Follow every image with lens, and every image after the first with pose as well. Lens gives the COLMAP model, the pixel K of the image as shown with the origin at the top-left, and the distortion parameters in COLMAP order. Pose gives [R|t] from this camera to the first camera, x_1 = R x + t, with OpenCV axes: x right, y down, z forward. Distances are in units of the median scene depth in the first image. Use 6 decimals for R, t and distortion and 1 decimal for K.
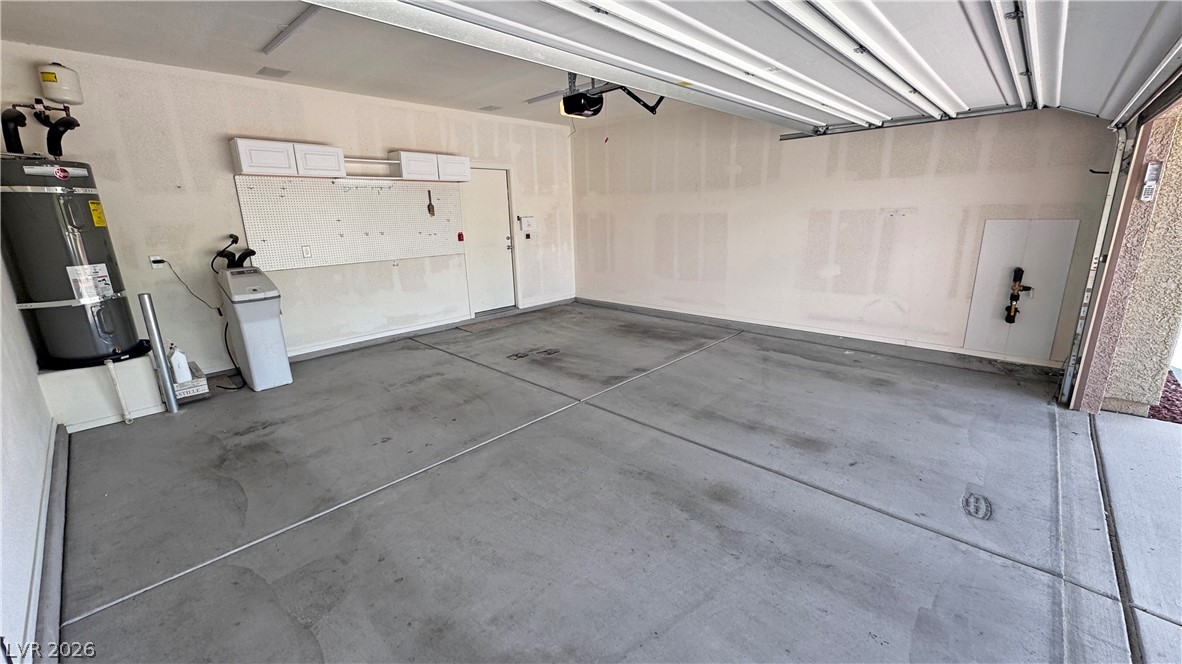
lens RADIAL K [[468.7, 0, 593.7], [0, 468.7, 328.2], [0, 0, 1]] dist [-0.004423, 0.000471]
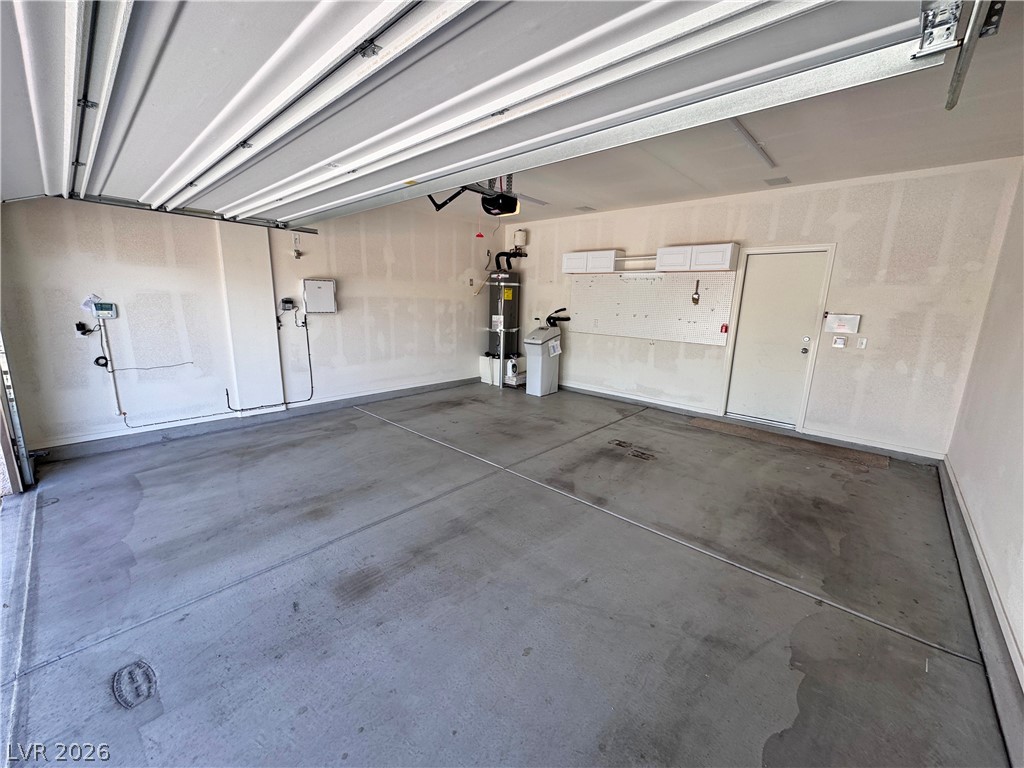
lens RADIAL K [[406.9, 0, 511.7], [0, 406.9, 383.4], [0, 0, 1]] dist [-0.002413, 0.000077]
pose [[0.006140, 0.228763, -0.973463, 0.745561], [-0.270280, 0.937628, 0.218637, -0.214273], [0.962762, 0.261765, 0.067587, 0.780474]]
